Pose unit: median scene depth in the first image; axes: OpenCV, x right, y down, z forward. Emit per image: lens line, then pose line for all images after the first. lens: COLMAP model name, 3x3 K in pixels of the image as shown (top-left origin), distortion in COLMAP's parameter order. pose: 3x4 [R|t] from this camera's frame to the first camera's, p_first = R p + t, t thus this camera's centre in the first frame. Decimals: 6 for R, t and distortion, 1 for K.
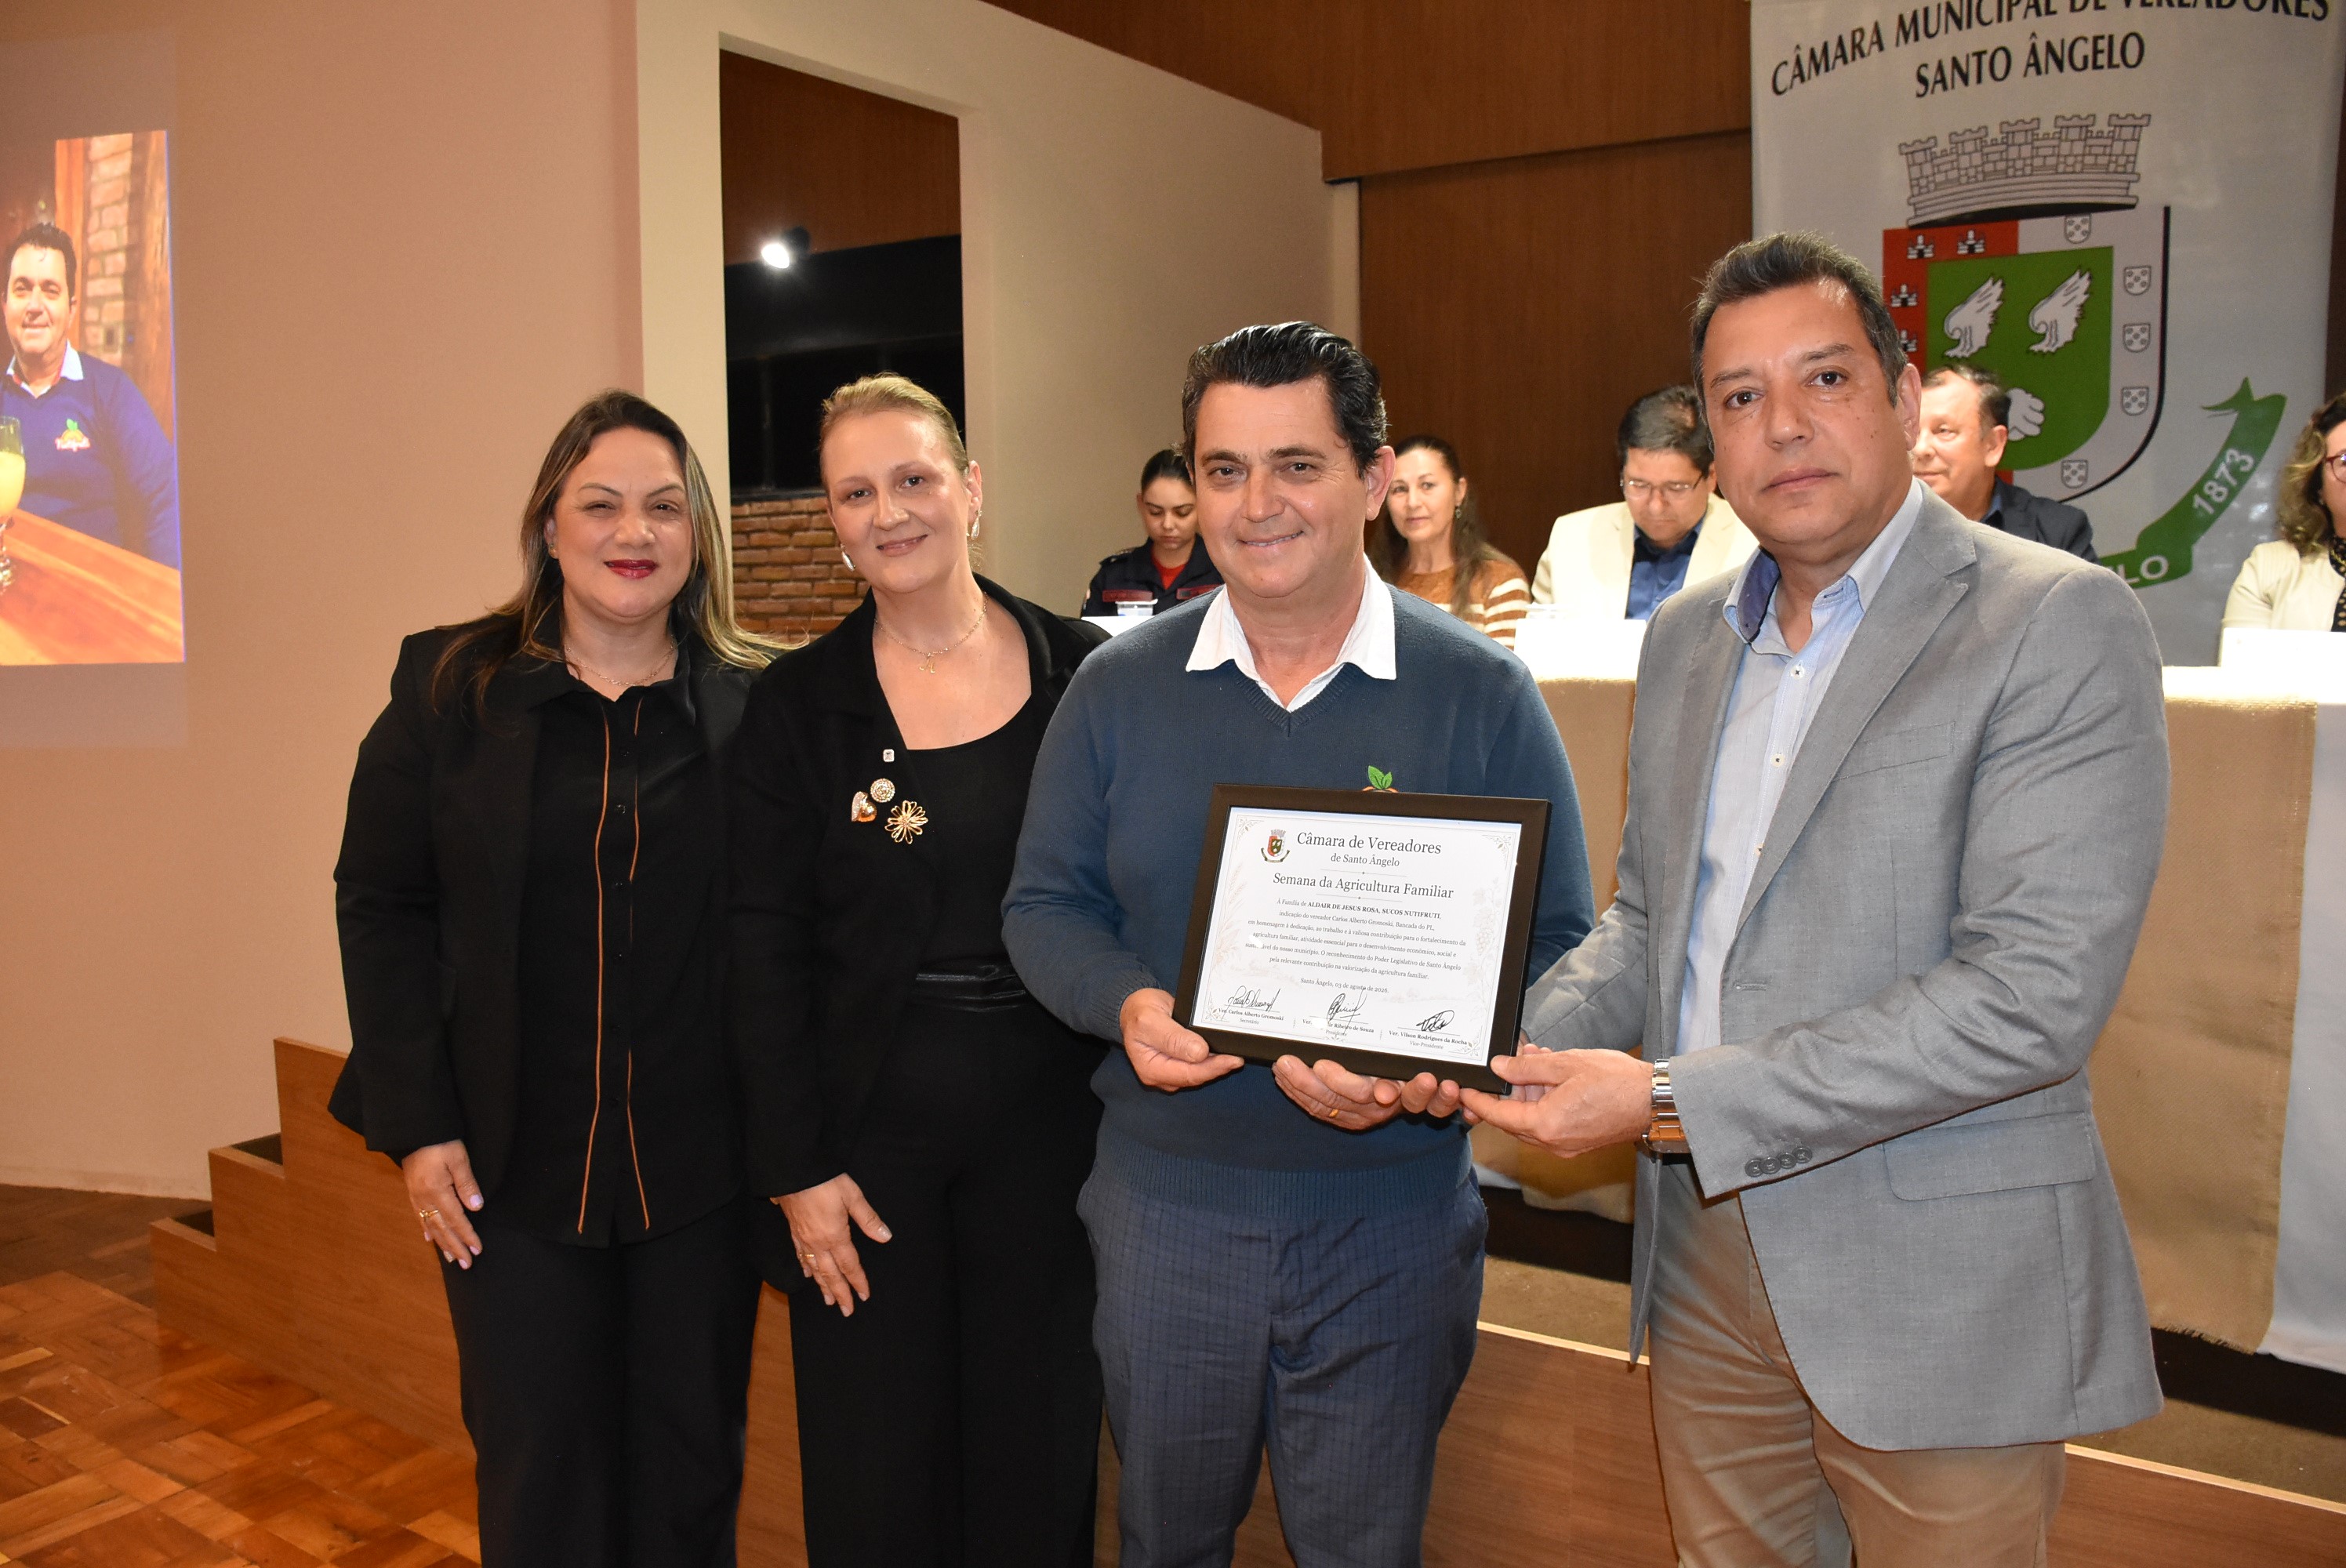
lens RADIAL K [[1886.0, 0, 1134.2], [0, 1886.0, 777.6], [0, 0, 1]] dist [-0.144191, 0.108911]
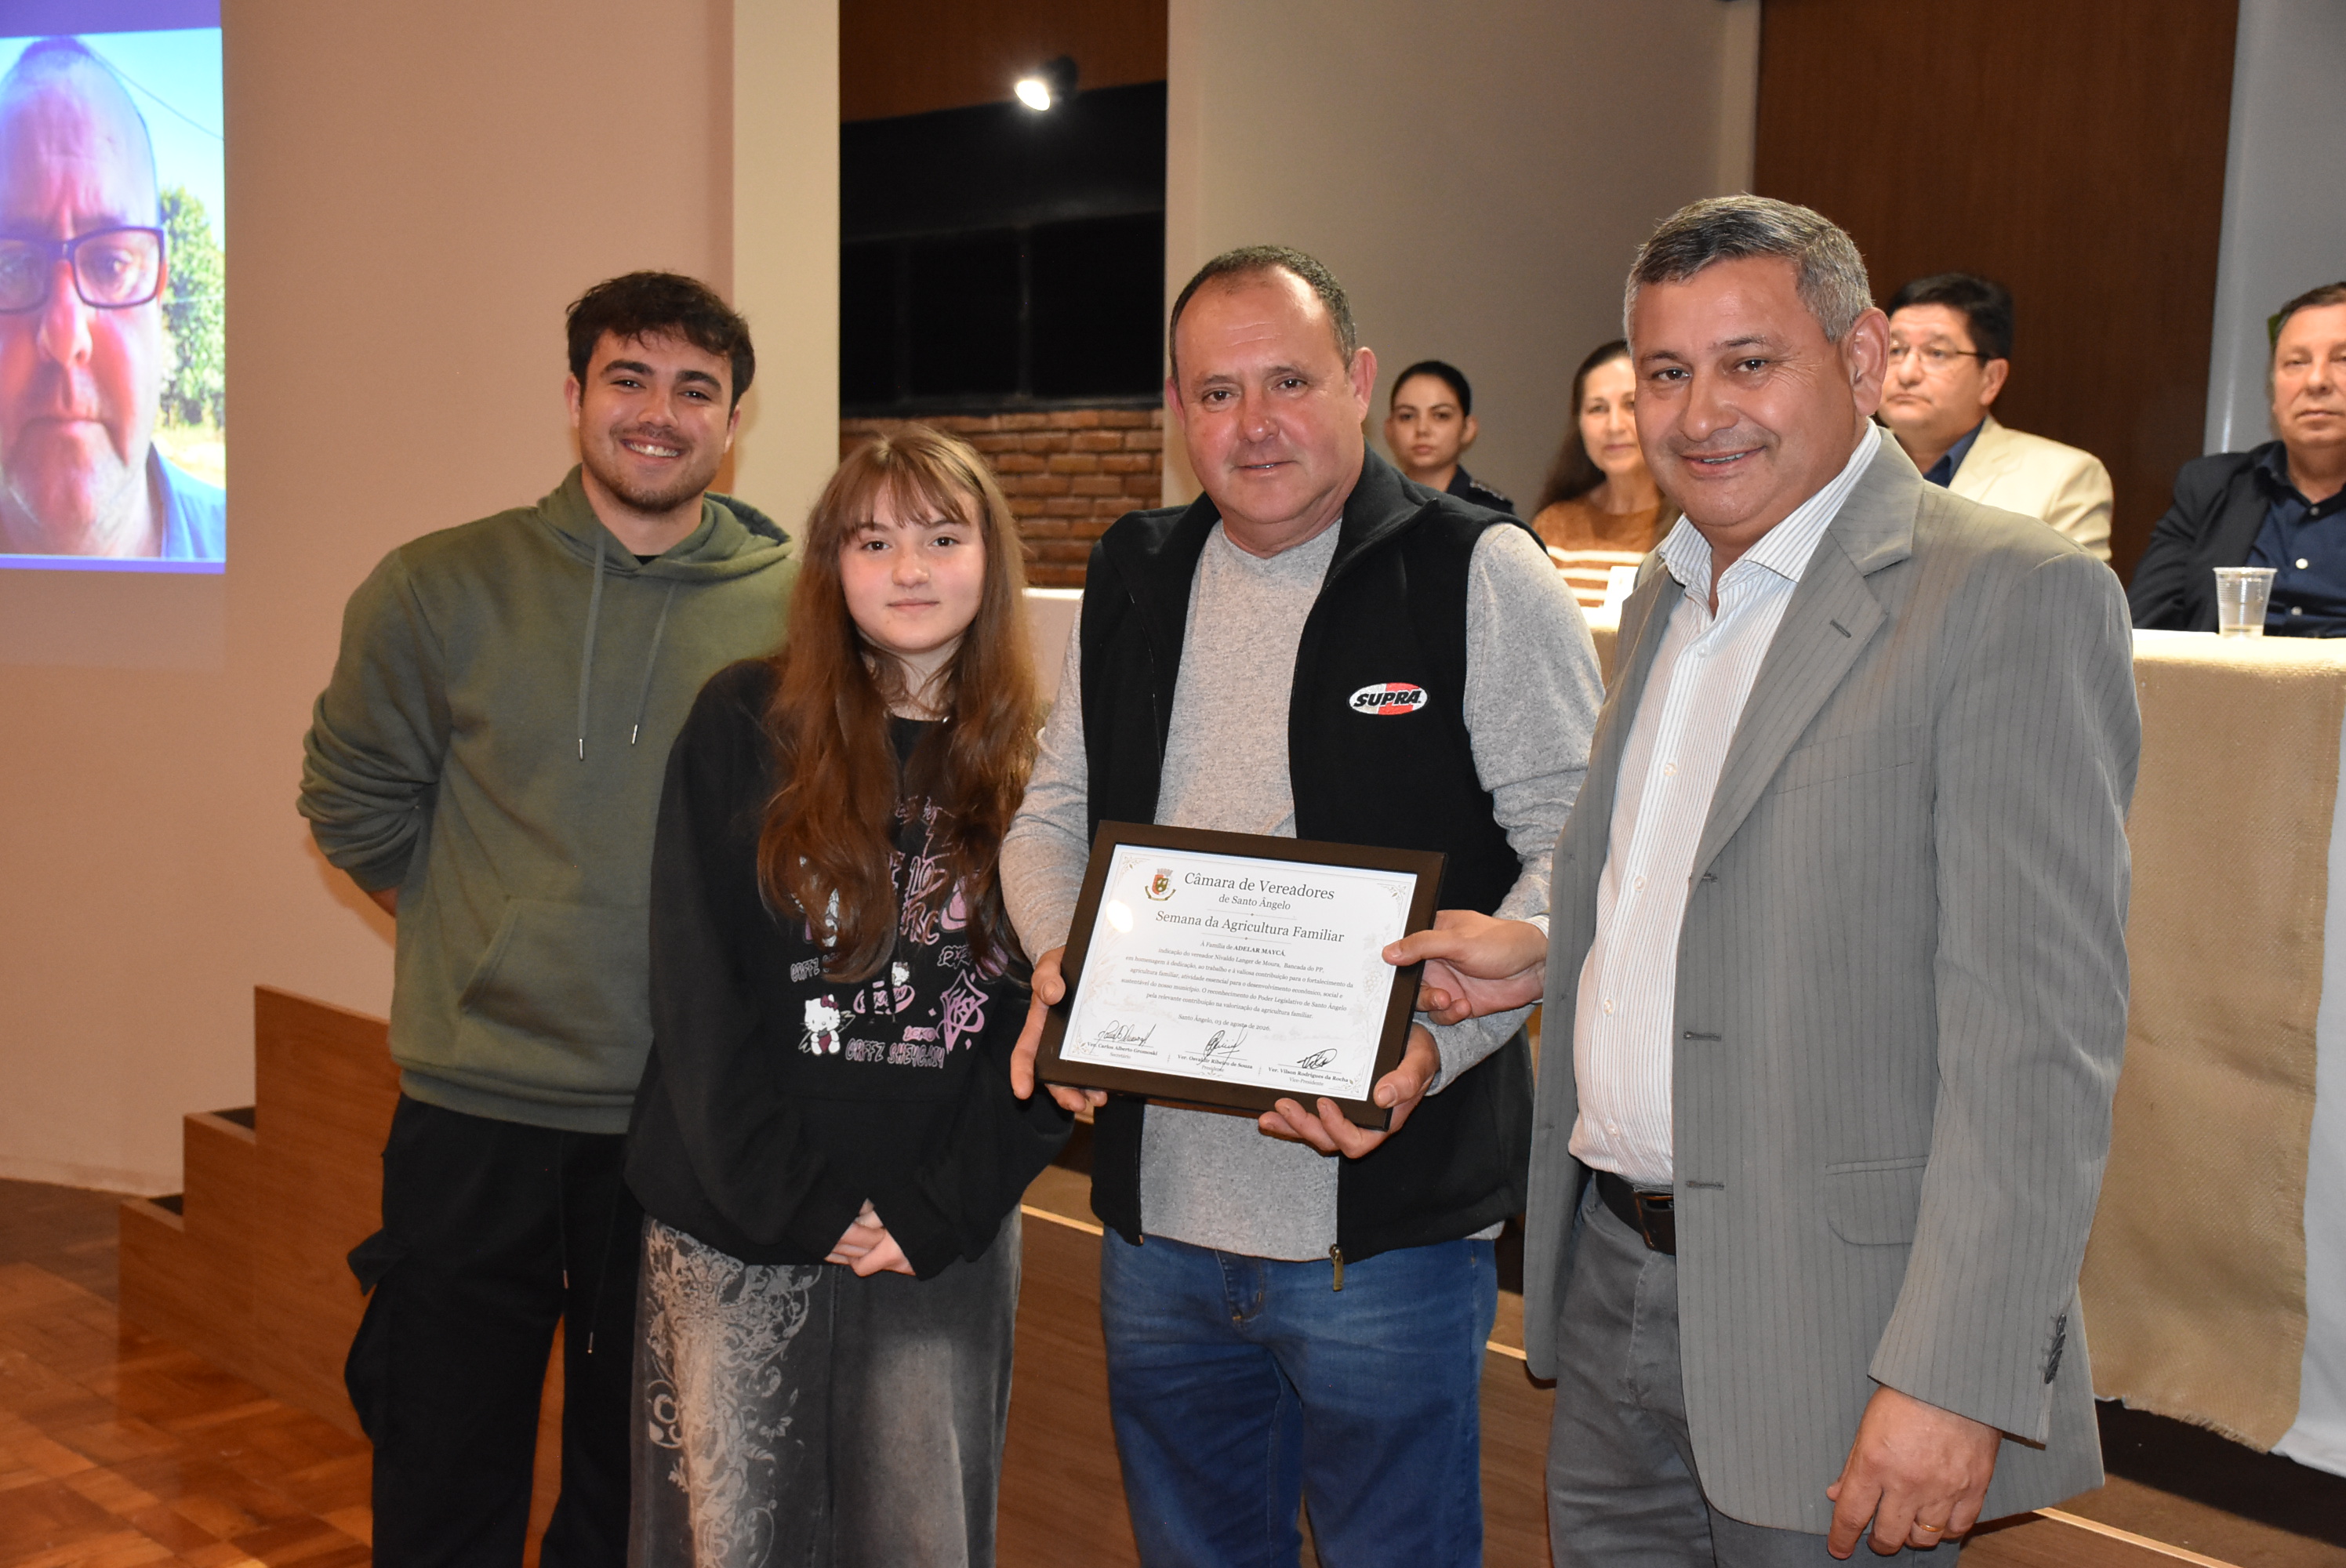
lens RADIAL K [[2748.0, 0, 1164.2], [0, 2748.0, 792.5], [0, 0, 1]] dist [0.106465, 0.000000]
pose [[0.976694, 0.049423, -0.208871, 0.186041], [-0.052032, 0.998621, -0.007012, 0.025414], [0.208236, 0.017717, 0.977918, -0.184037]]
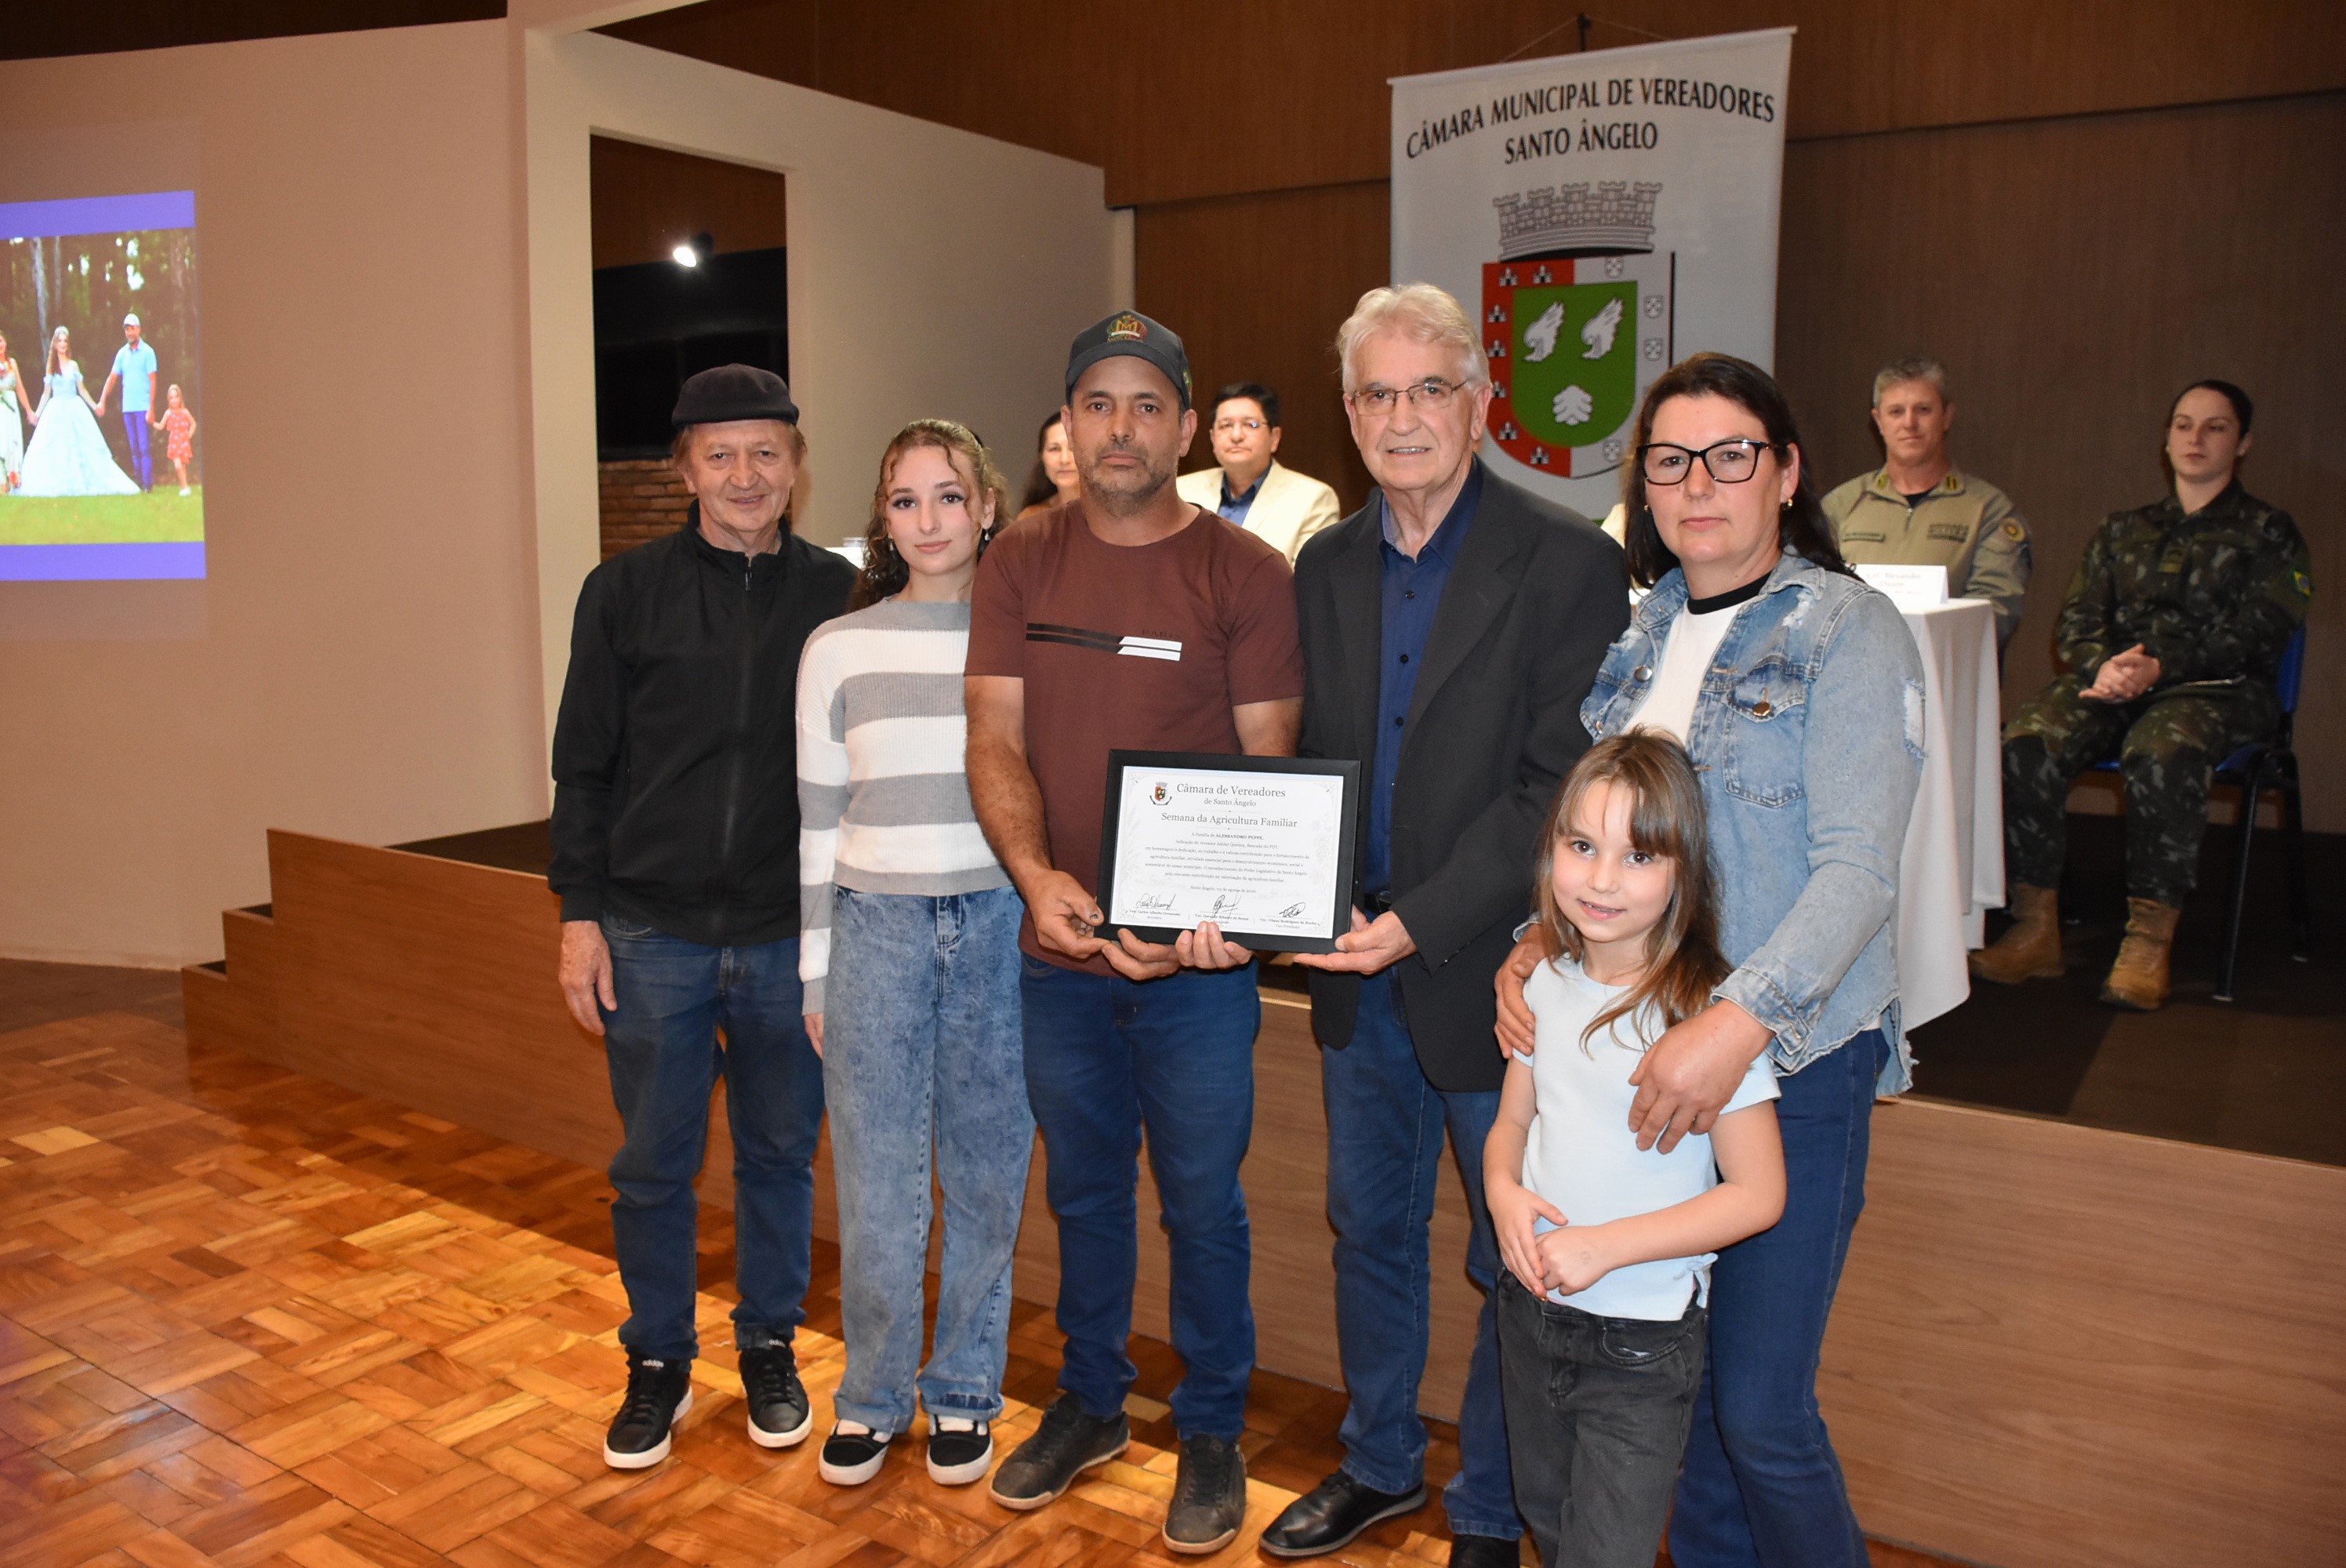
lens RADIAL K [[1886.0, 0, 1166.0], [0, 1886.0, 780.2], [0, 0, 1]] dist [-0.144191, 0.108911]
pose [[0.999856, 0.011170, 0.012799, 0.178303], [-0.011536, 0.999517, 0.028870, 0.038879], [-0.012471, -0.029014, 0.999501, -0.367397]]
